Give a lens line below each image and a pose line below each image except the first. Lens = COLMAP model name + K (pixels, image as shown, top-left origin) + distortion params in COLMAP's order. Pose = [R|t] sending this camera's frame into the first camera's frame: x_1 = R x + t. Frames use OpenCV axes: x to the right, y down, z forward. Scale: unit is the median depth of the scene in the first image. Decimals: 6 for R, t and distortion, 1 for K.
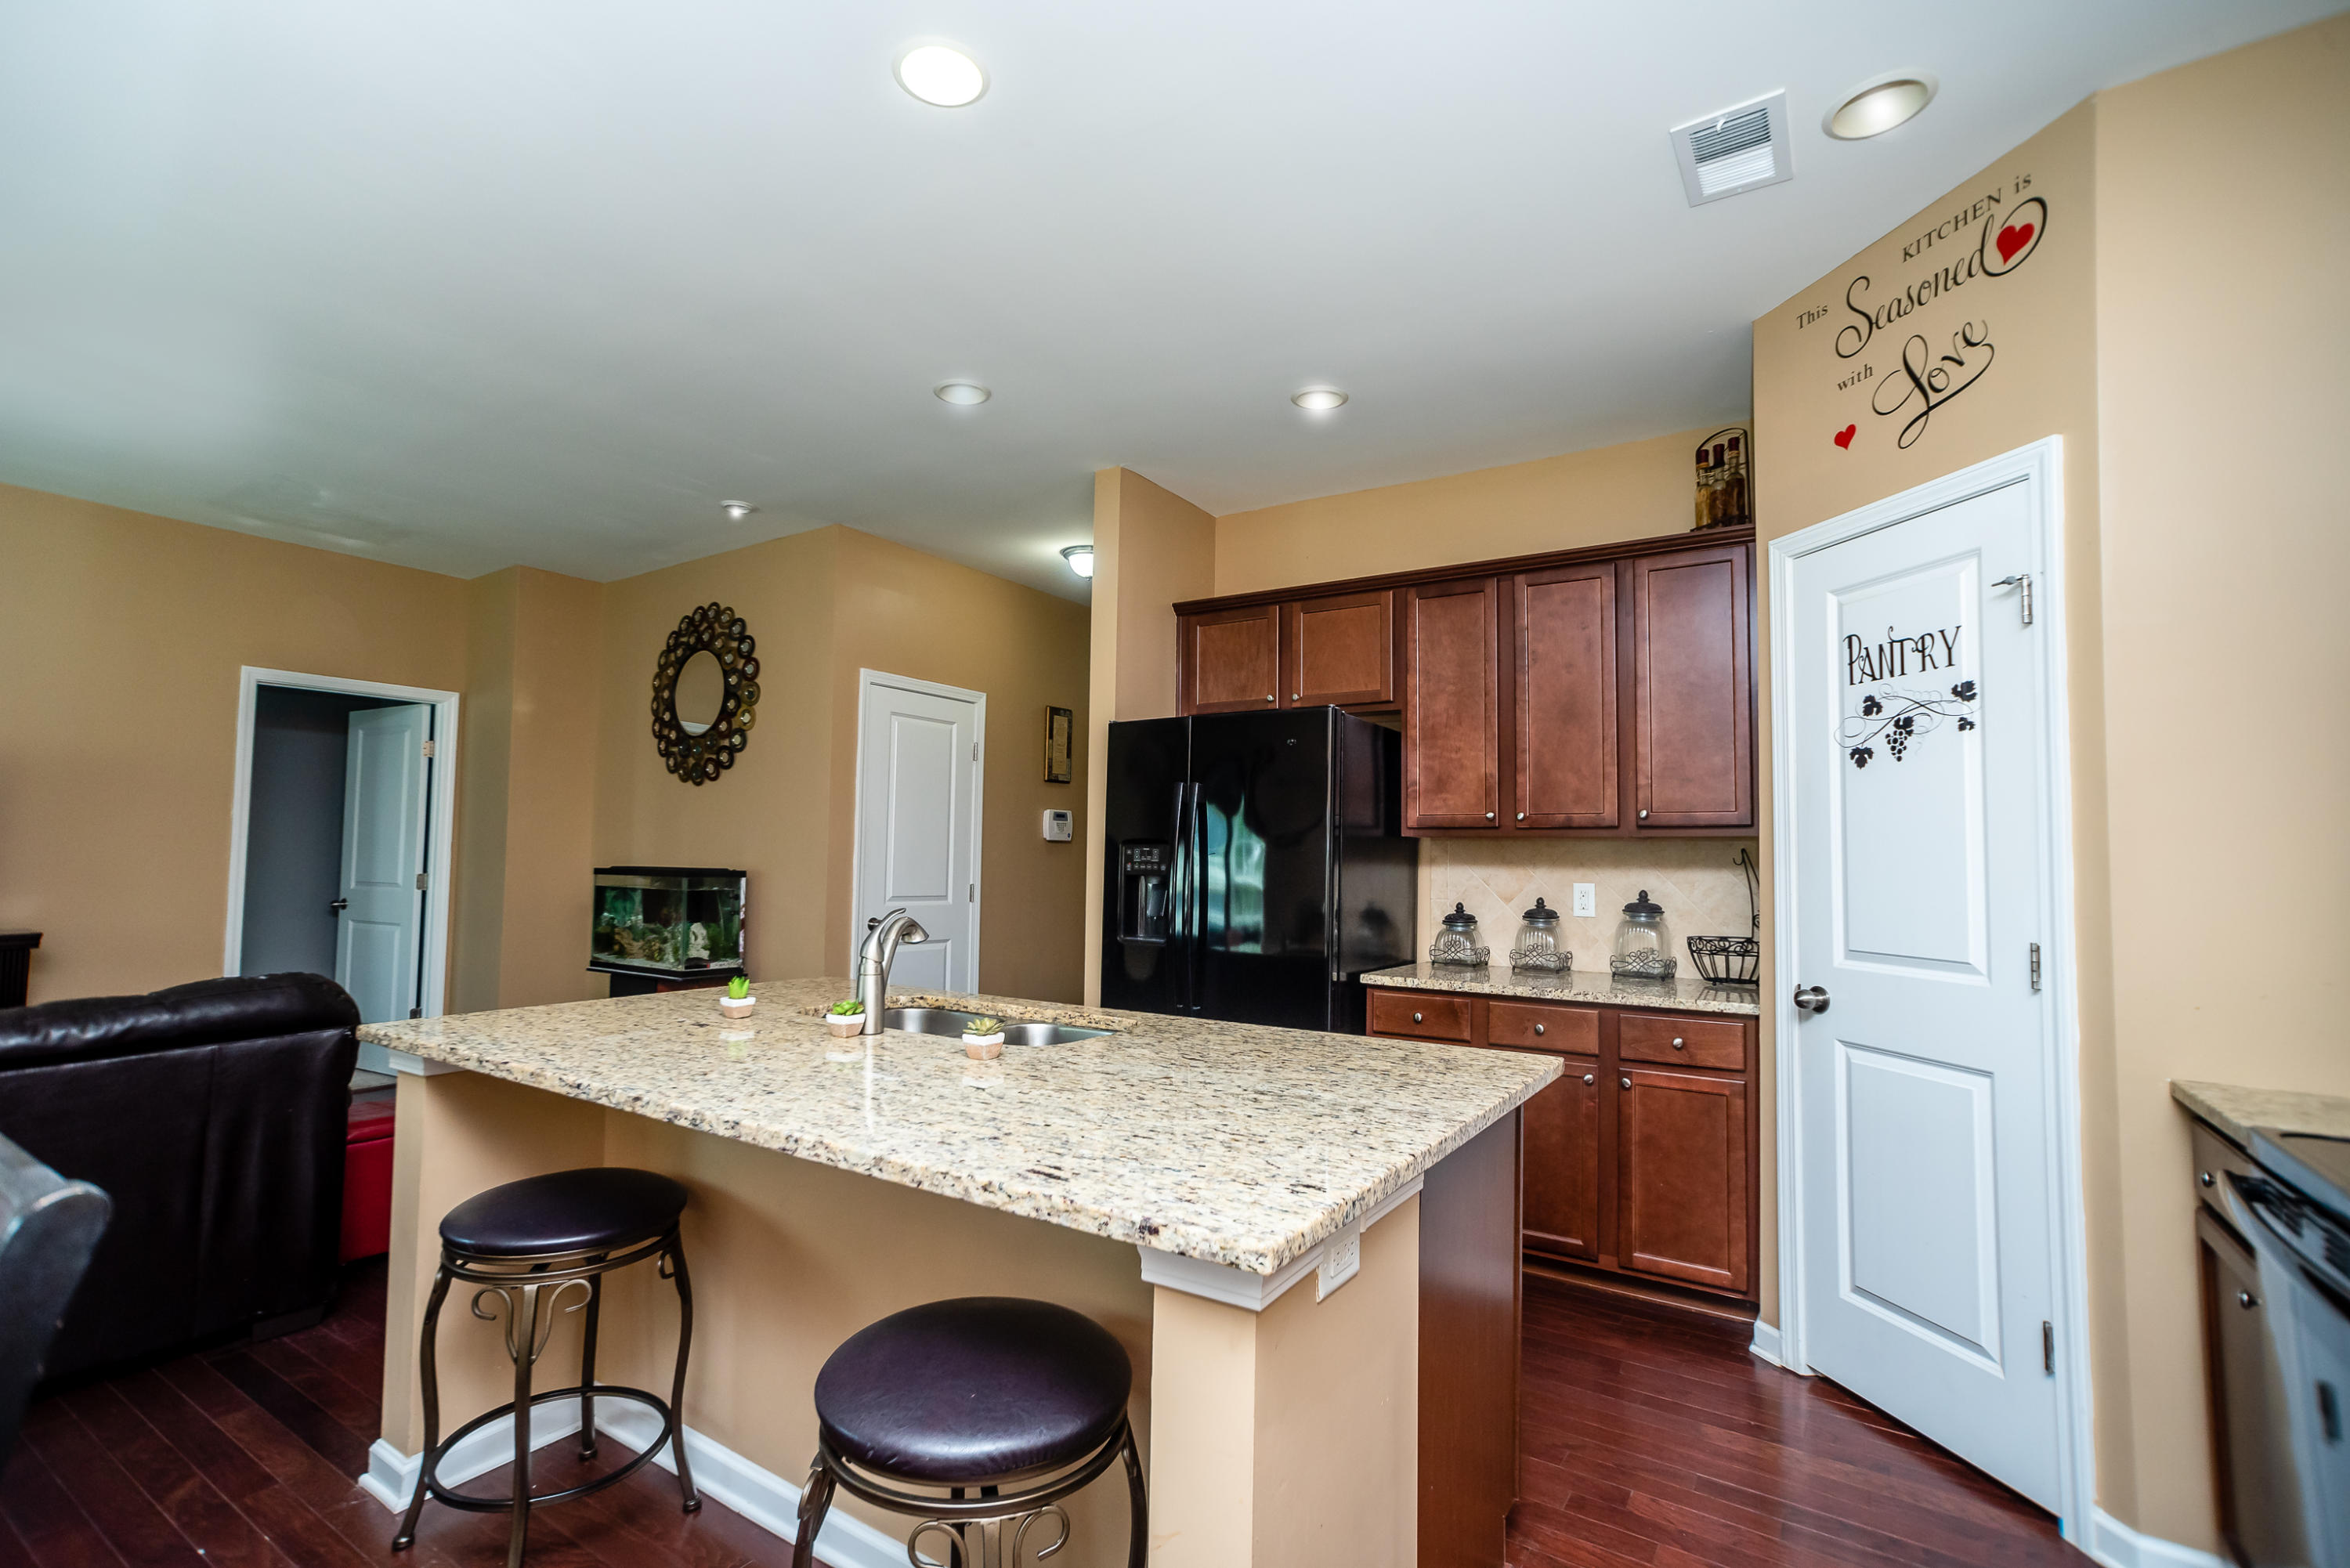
lens RADIAL K [[1078.2, 0, 1145.4], [0, 1078.2, 802.6], [0, 0, 1]] dist [-0.026345, 0.020349]
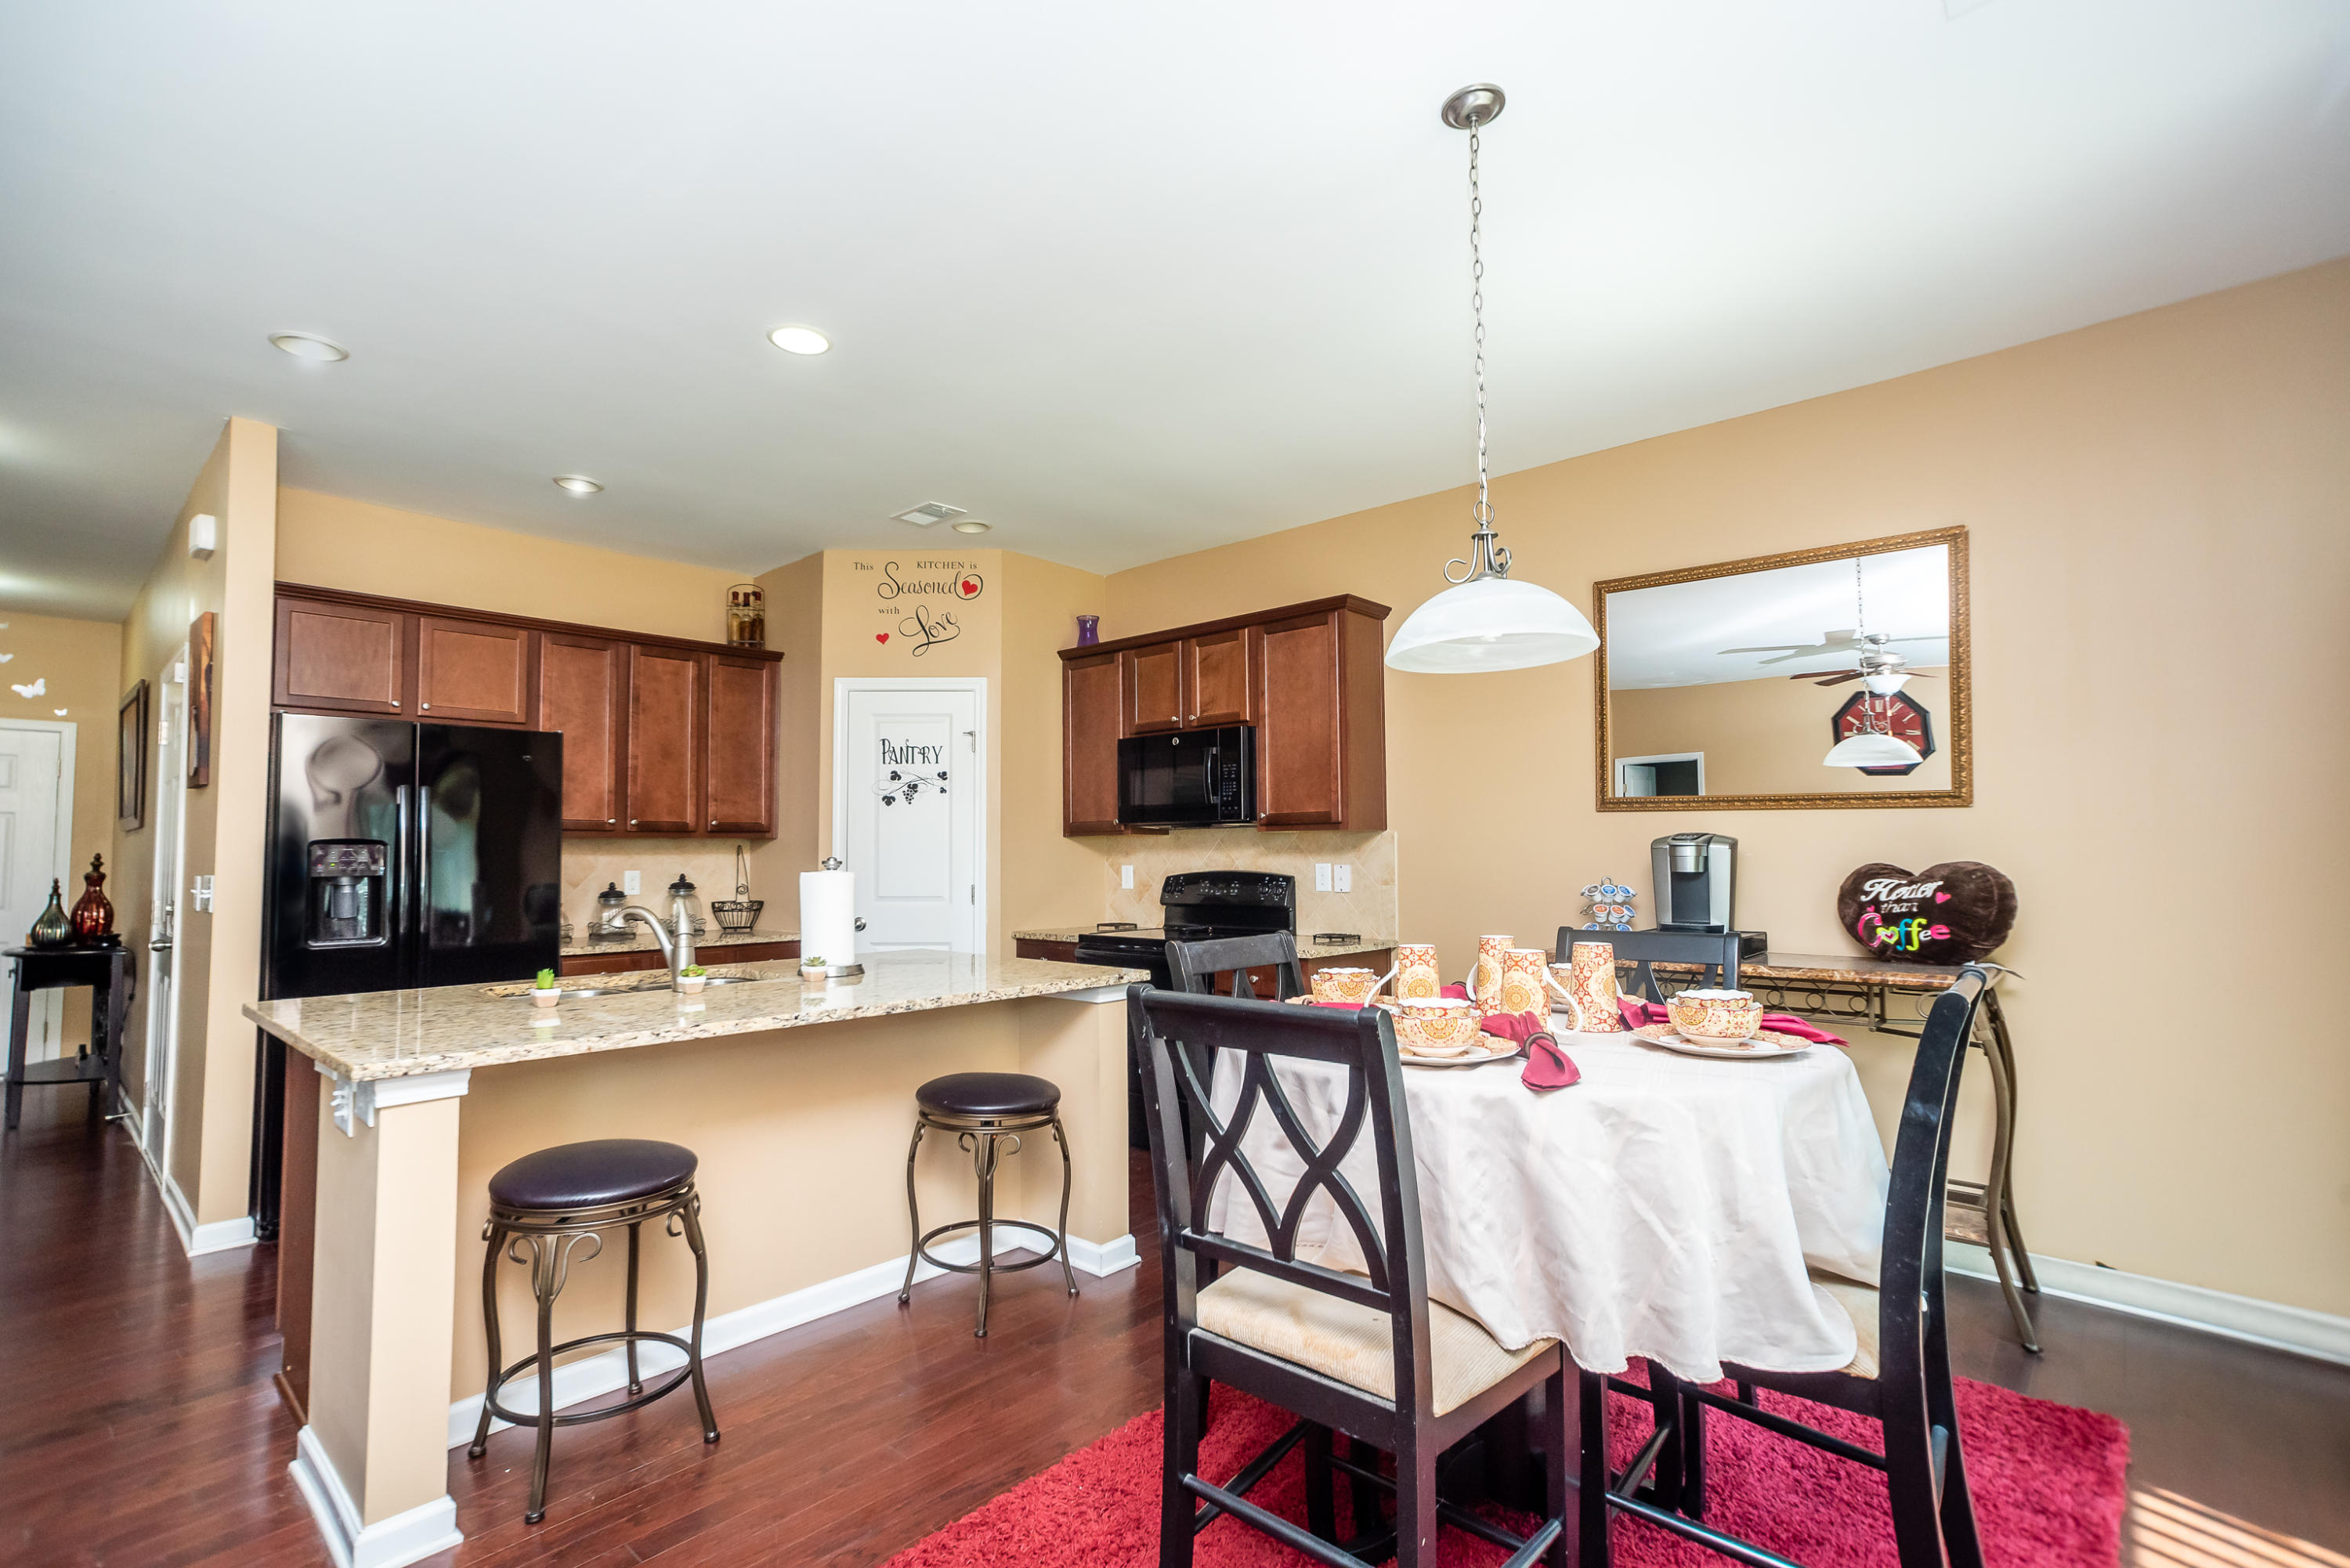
lens RADIAL K [[1078.2, 0, 1140.4], [0, 1078.2, 796.9], [0, 0, 1]] dist [-0.026345, 0.020349]
pose [[0.154396, 0.036717, 0.987327, -1.260509], [-0.041330, 0.998675, -0.030676, -0.006511], [-0.987144, -0.036070, 0.155709, 0.212037]]
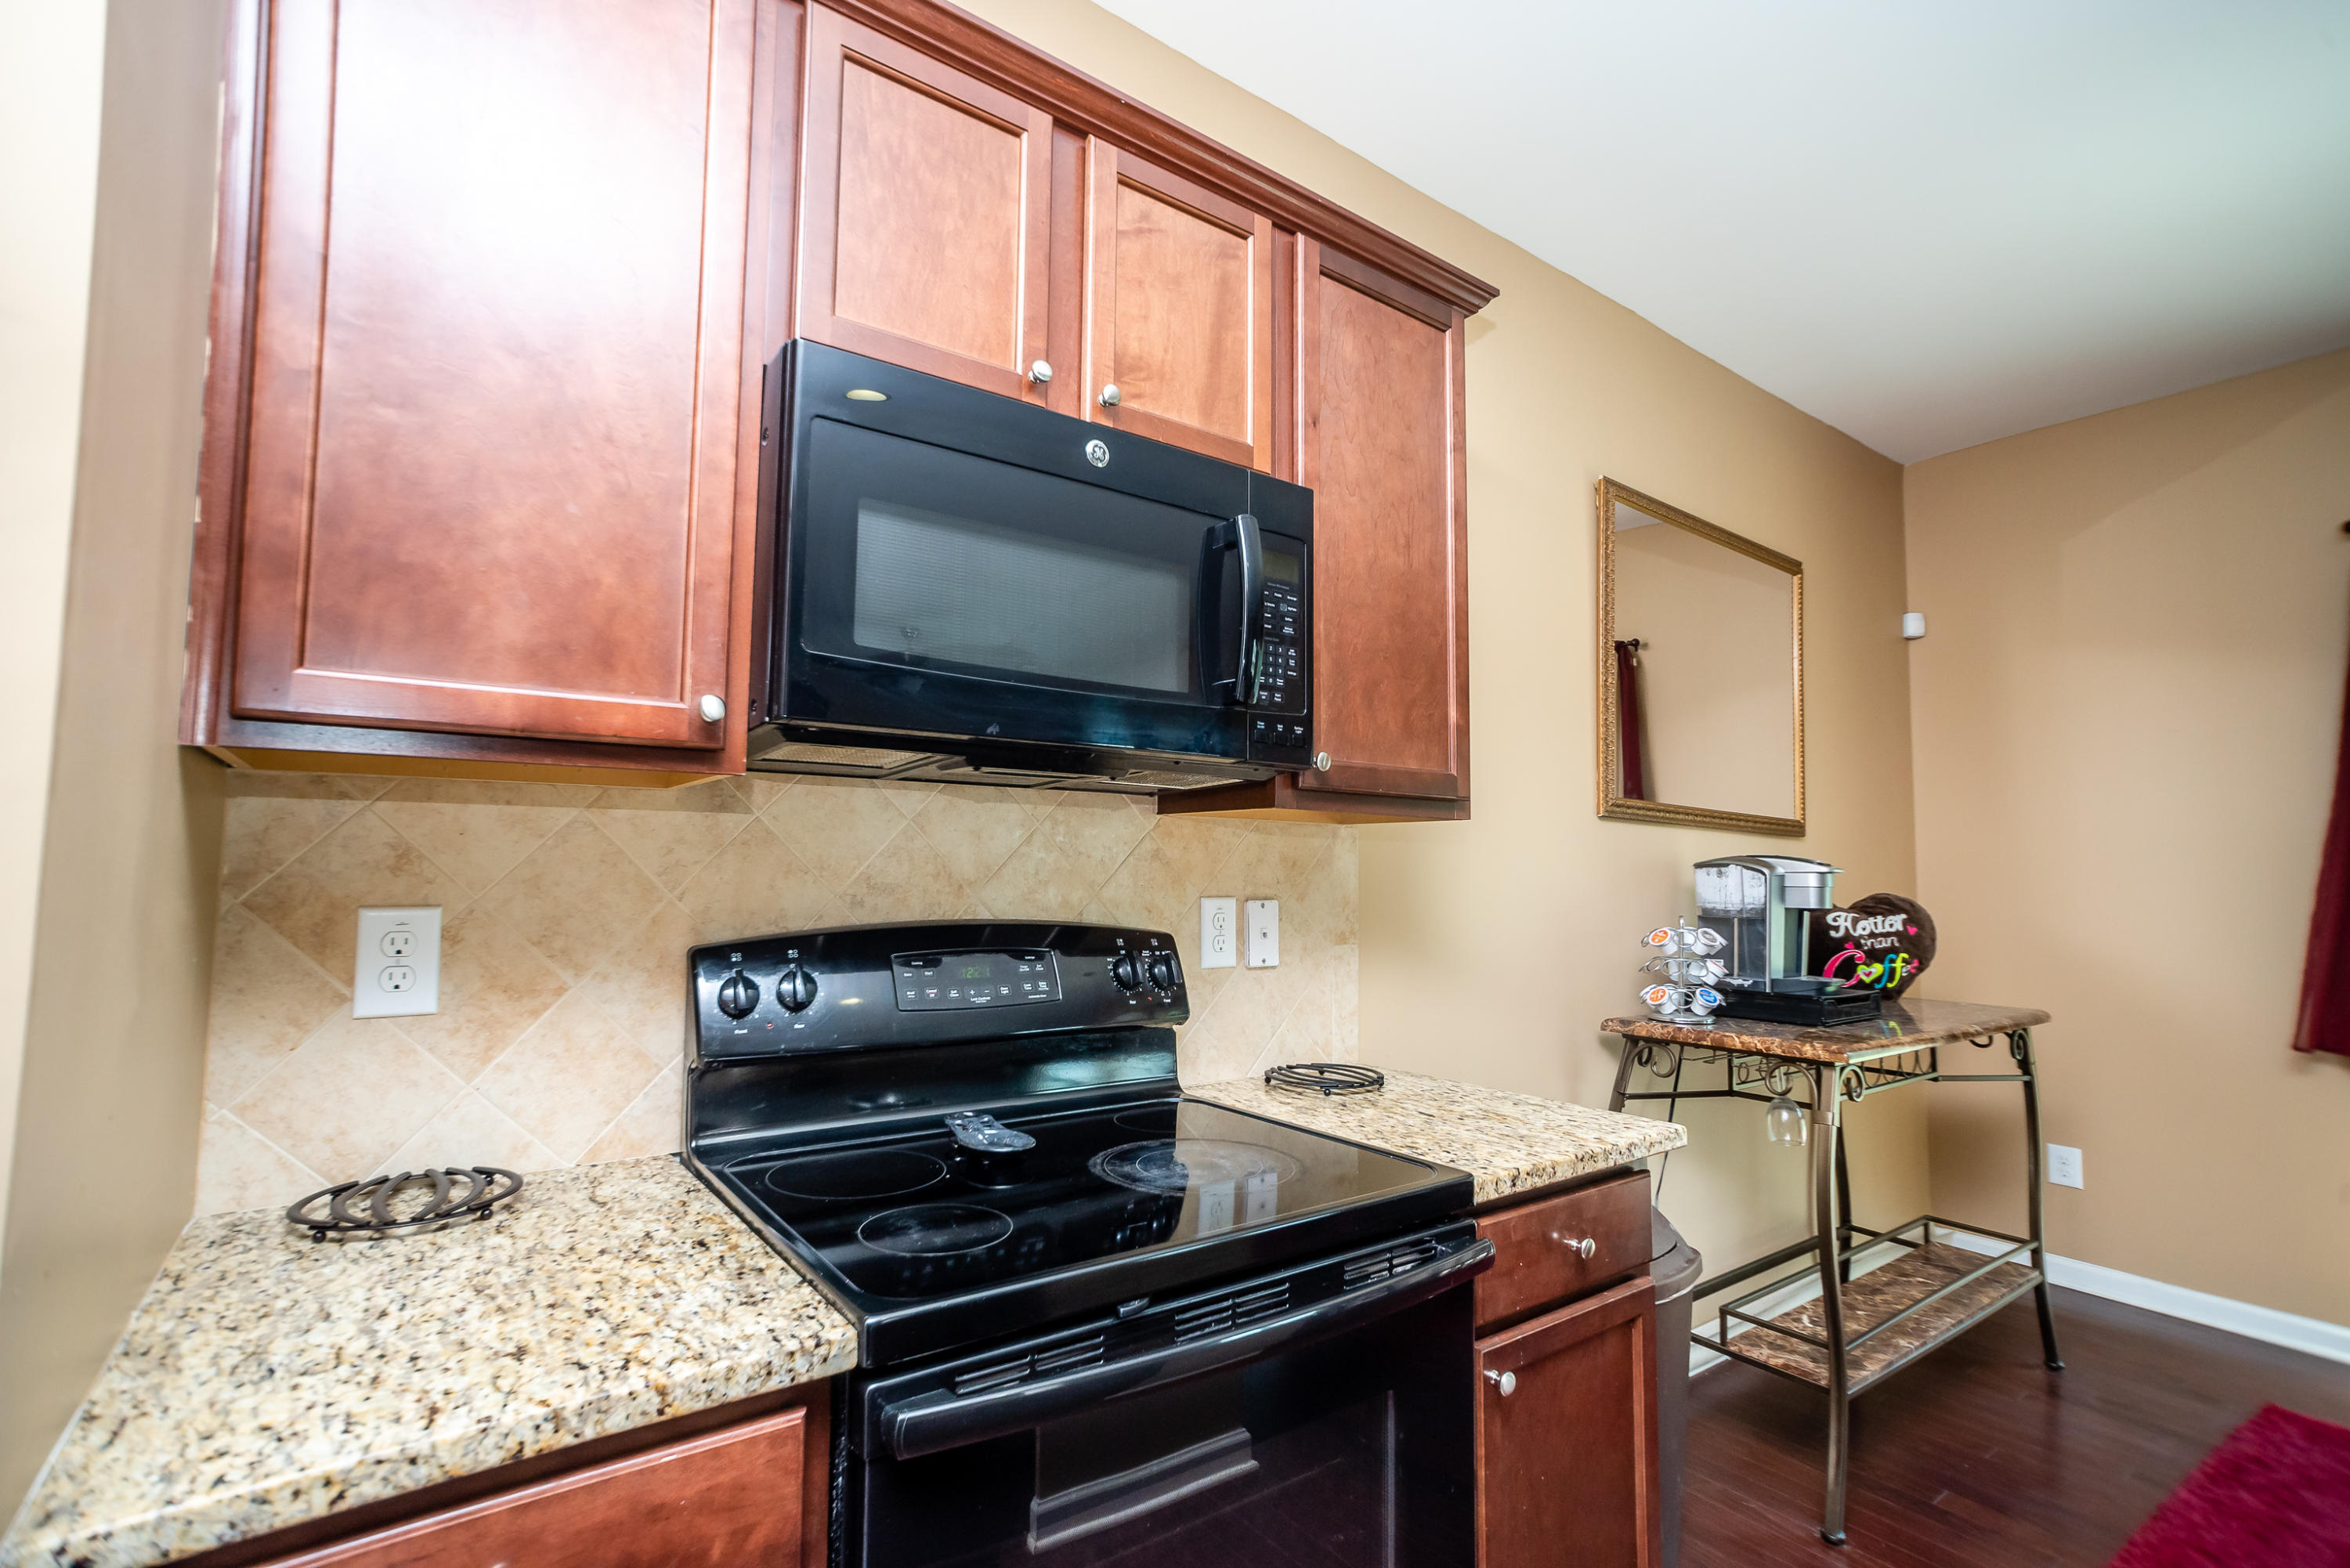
lens RADIAL K [[1078.2, 0, 1138.9], [0, 1078.2, 796.6], [0, 0, 1]] dist [-0.026345, 0.020349]
pose [[-0.938408, -0.000772, 0.345528, 0.422388], [-0.043225, 0.992404, -0.115176, 0.057423], [-0.342815, -0.123017, -0.931313, 0.902689]]
